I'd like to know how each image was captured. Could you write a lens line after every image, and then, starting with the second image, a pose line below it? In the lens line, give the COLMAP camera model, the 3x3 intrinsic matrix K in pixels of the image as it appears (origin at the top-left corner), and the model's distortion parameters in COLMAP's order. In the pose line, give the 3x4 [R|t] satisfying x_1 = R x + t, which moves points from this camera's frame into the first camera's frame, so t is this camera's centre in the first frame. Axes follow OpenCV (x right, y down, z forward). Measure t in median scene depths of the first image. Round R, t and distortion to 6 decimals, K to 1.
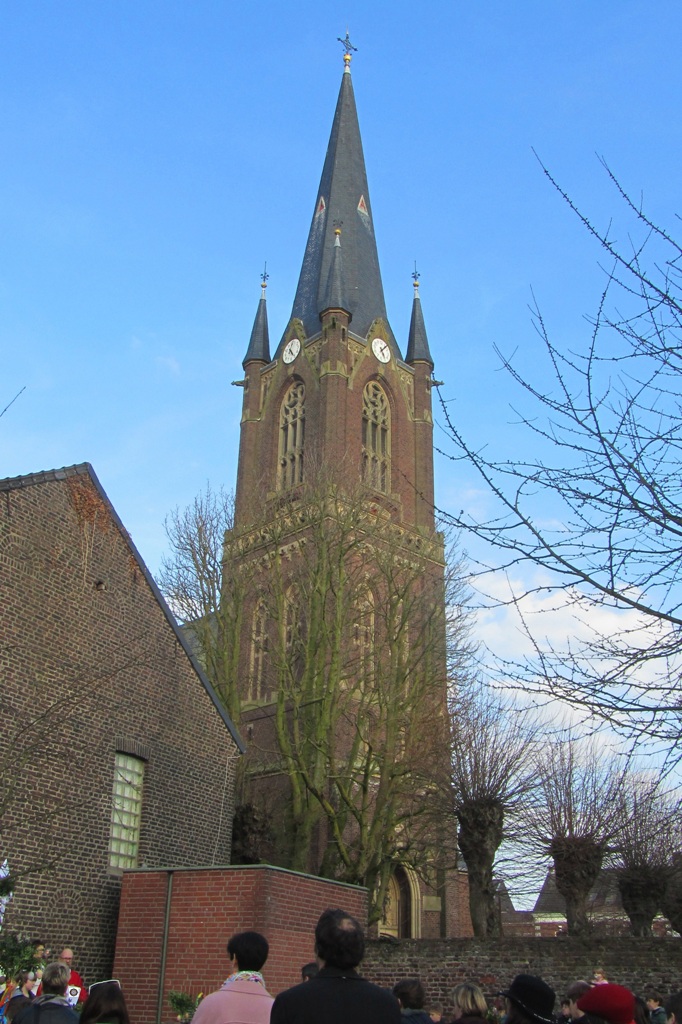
lens RADIAL K [[771.4, 0, 340.4], [0, 771.4, 599.9], [0, 0, 1]] dist [-0.068361, 0.010738]
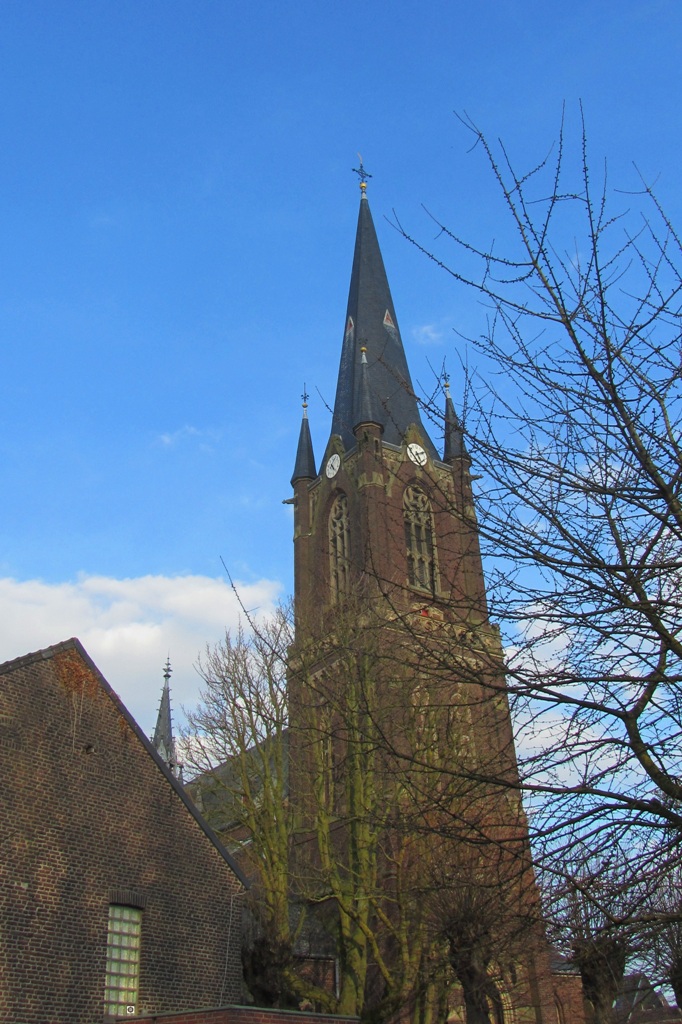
lens RADIAL K [[771.4, 0, 340.4], [0, 771.4, 599.9], [0, 0, 1]] dist [-0.068361, 0.010738]
pose [[0.988926, -0.126131, -0.078207, 0.154617], [0.114437, 0.983615, -0.139302, -0.035167], [0.094496, 0.128809, 0.987157, -0.077651]]
